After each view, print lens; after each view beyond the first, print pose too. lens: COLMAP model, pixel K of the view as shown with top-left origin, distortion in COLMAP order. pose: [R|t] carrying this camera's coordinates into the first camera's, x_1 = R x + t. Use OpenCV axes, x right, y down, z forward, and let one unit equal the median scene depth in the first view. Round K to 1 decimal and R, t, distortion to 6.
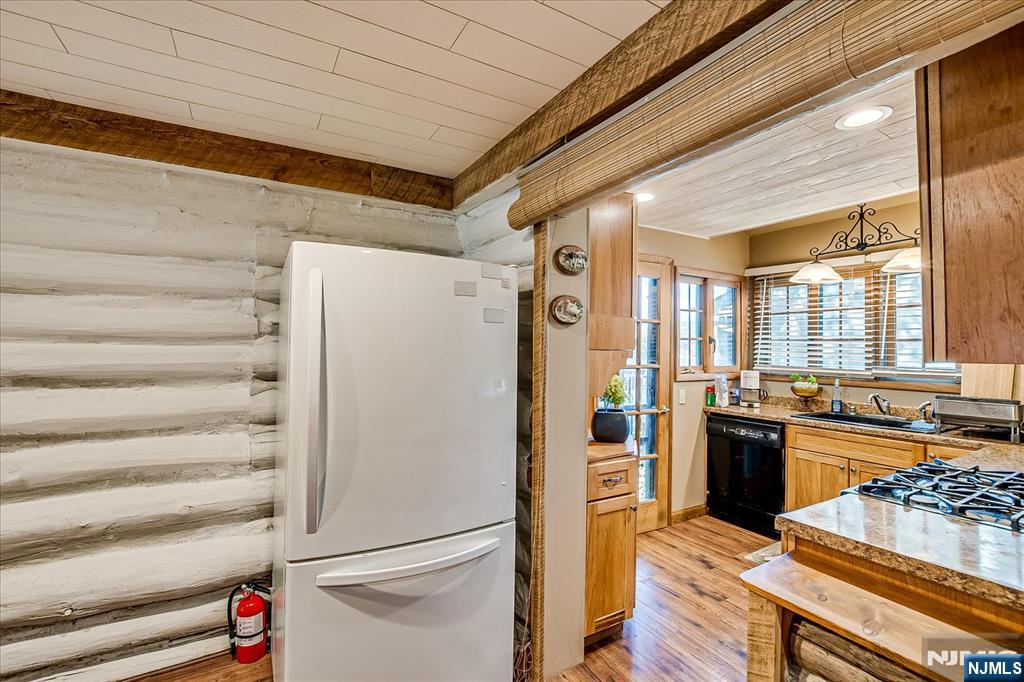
lens RADIAL K [[445.9, 0, 506.0], [0, 445.9, 343.0], [0, 0, 1]] dist [-0.022879, 0.001003]
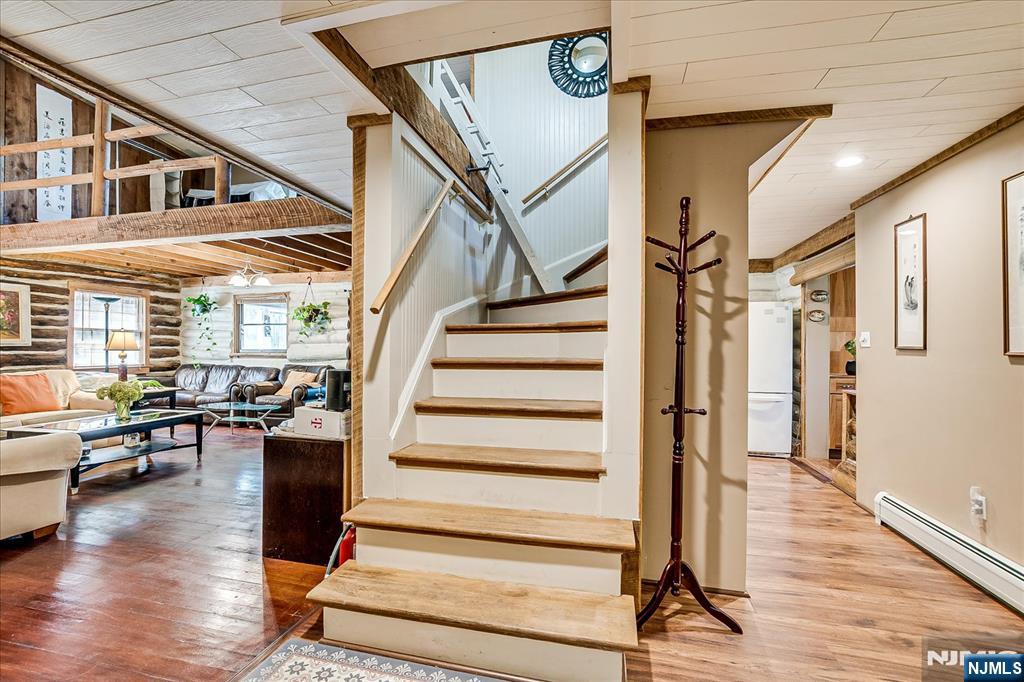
lens RADIAL K [[445.9, 0, 509.8], [0, 445.9, 349.9], [0, 0, 1]] dist [-0.022879, 0.001003]
pose [[0.721201, 0.002463, -0.692721, 0.370115], [0.009308, 0.999869, 0.013246, 0.040651], [0.692663, -0.016000, 0.721084, -1.210773]]
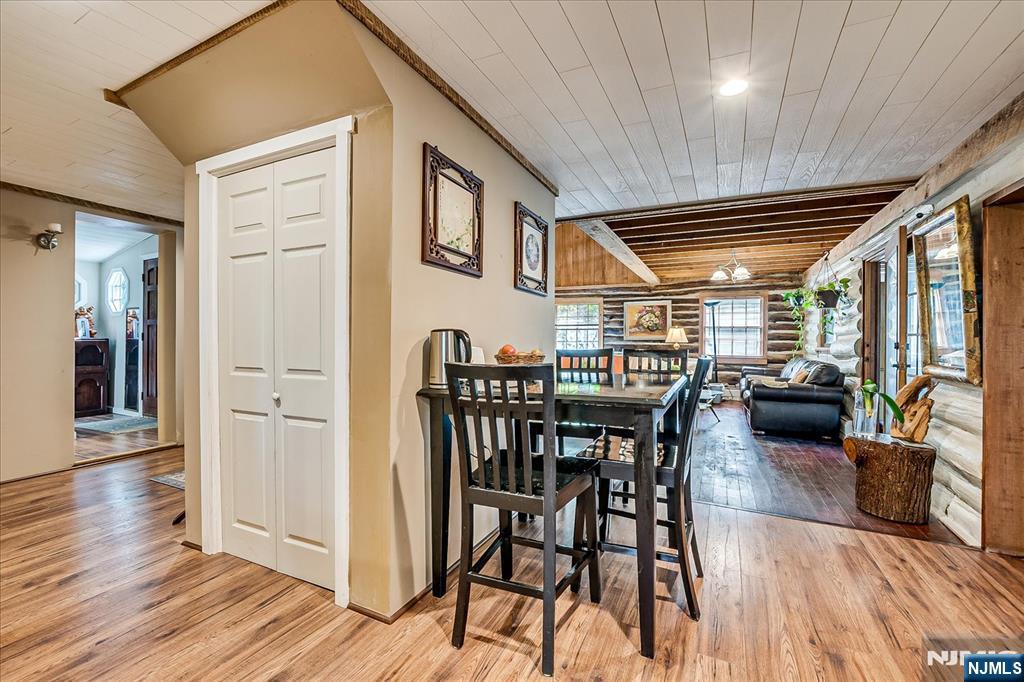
lens RADIAL K [[445.9, 0, 503.8], [0, 445.9, 339.7], [0, 0, 1]] dist [-0.022879, 0.001003]
pose [[-0.836673, -0.012819, -0.547552, 0.122696], [-0.003694, 0.999835, -0.017763, 0.083101], [0.547690, -0.012839, -0.836583, 0.457690]]
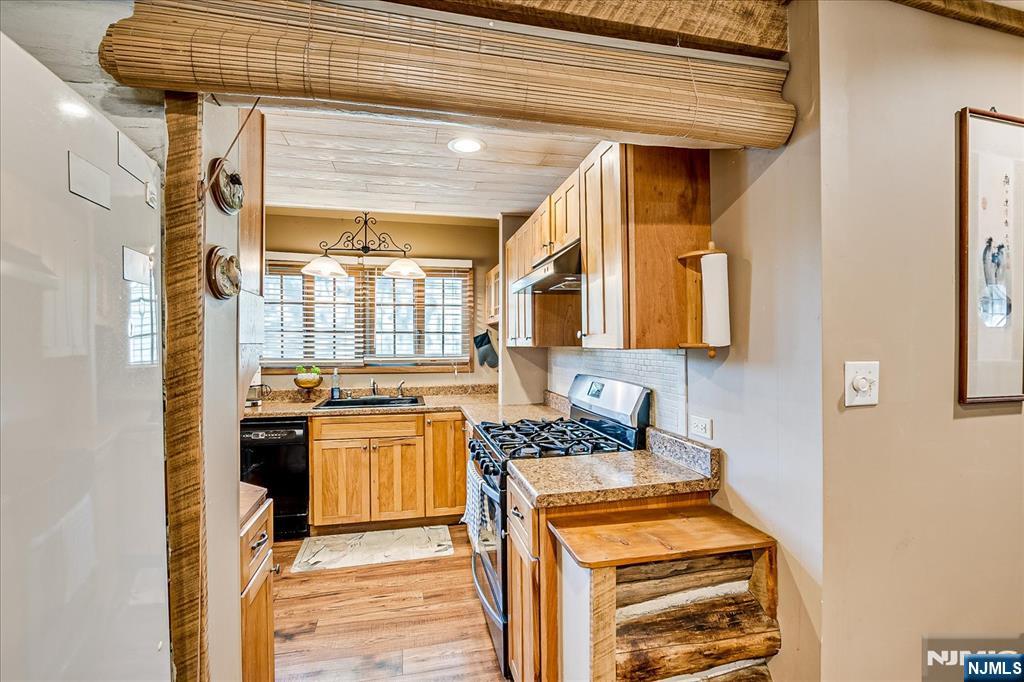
lens RADIAL K [[445.9, 0, 508.1], [0, 445.9, 343.3], [0, 0, 1]] dist [-0.022879, 0.001003]
pose [[0.288929, -0.012967, 0.957263, -0.175017], [-0.007356, 0.999849, 0.015764, 0.001220], [-0.957322, -0.011596, 0.288790, 0.300204]]
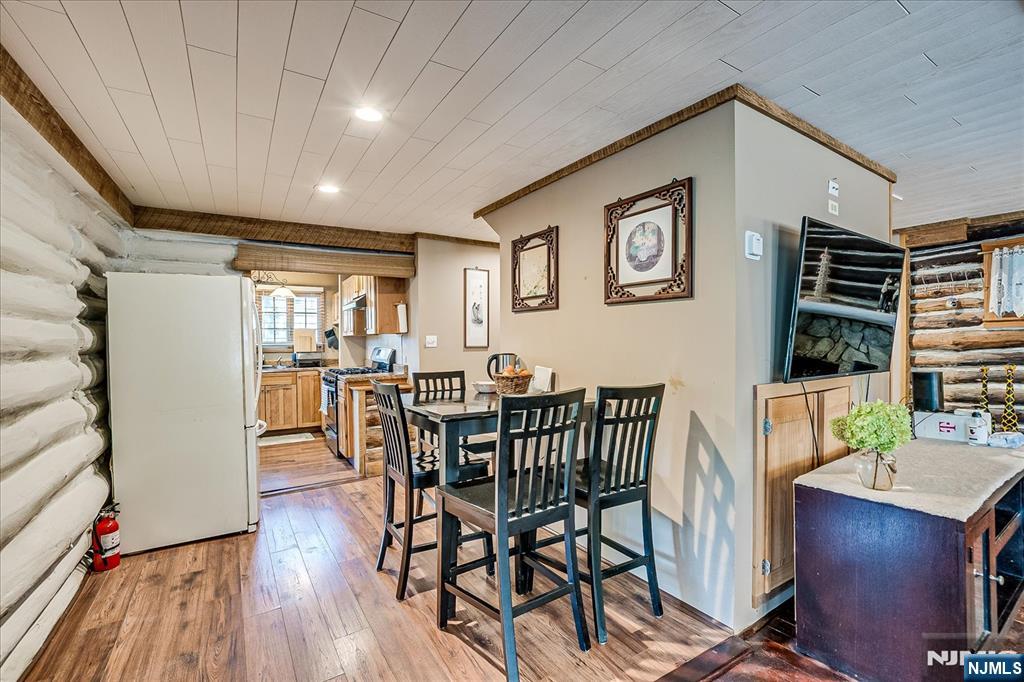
lens RADIAL K [[445.9, 0, 509.7], [0, 445.9, 342.0], [0, 0, 1]] dist [-0.022879, 0.001003]
pose [[-0.022681, -0.015660, 0.999620, -1.181206], [-0.005721, 0.999863, 0.015534, 0.015852], [-0.999726, -0.005366, -0.022768, -0.095019]]
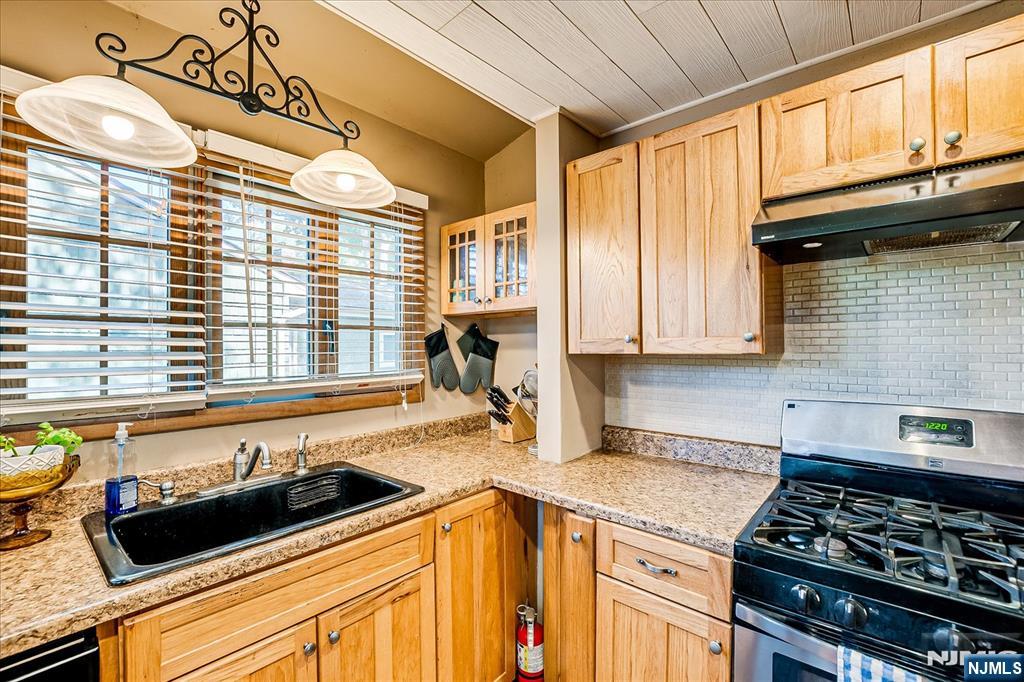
lens RADIAL K [[445.9, 0, 509.7], [0, 445.9, 343.3], [0, 0, 1]] dist [-0.022879, 0.001003]
pose [[-0.330981, -0.004308, 0.943628, 0.307201], [-0.009313, 0.999956, 0.001298, 0.011497], [-0.943592, -0.008359, -0.331006, 0.859423]]
